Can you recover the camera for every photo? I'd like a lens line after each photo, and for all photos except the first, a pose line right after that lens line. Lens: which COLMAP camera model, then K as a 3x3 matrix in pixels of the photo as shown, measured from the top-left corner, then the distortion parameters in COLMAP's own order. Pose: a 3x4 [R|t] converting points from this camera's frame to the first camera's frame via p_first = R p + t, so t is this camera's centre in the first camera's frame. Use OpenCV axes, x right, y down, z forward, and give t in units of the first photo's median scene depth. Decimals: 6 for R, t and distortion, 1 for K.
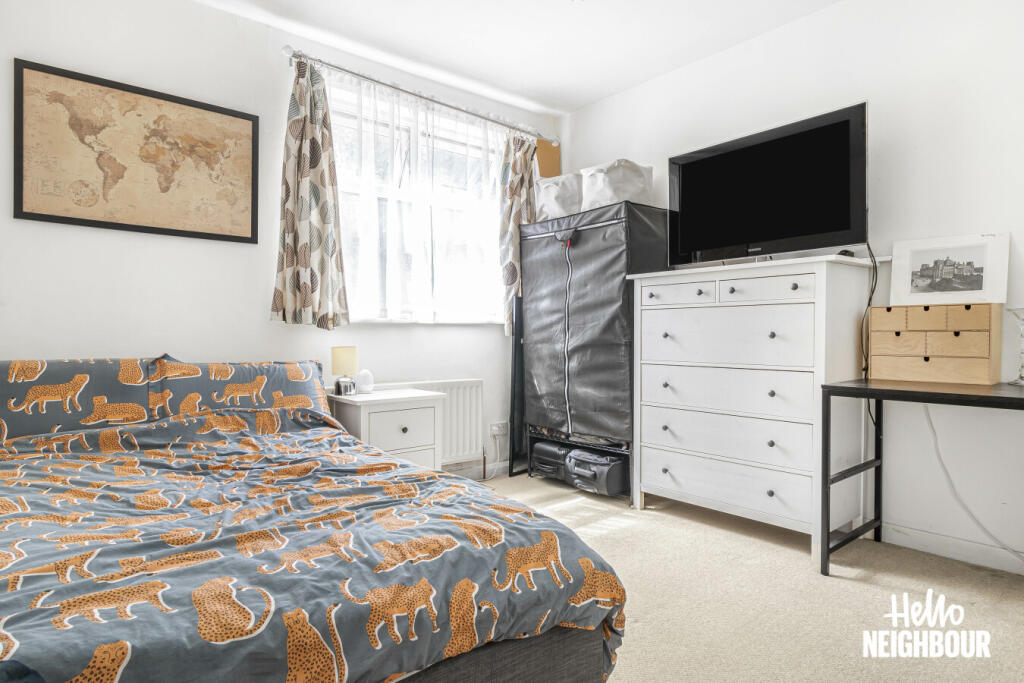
lens RADIAL K [[563.5, 0, 506.5], [0, 563.5, 335.5], [0, 0, 1]] dist [0.007800, 0.000264]
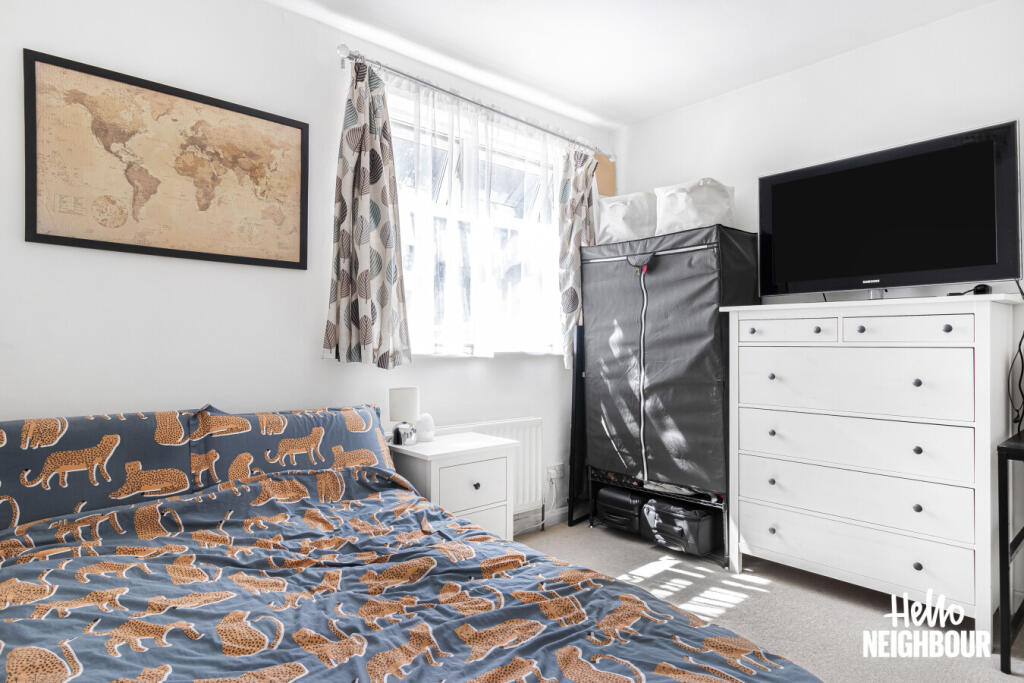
lens RADIAL K [[563.5, 0, 509.8], [0, 563.5, 331.6], [0, 0, 1]] dist [0.007800, 0.000264]
pose [[0.999255, 0.004473, 0.038342, -0.163940], [-0.003514, 0.999680, -0.025036, -0.047484], [-0.038442, 0.024882, 0.998951, 0.127575]]
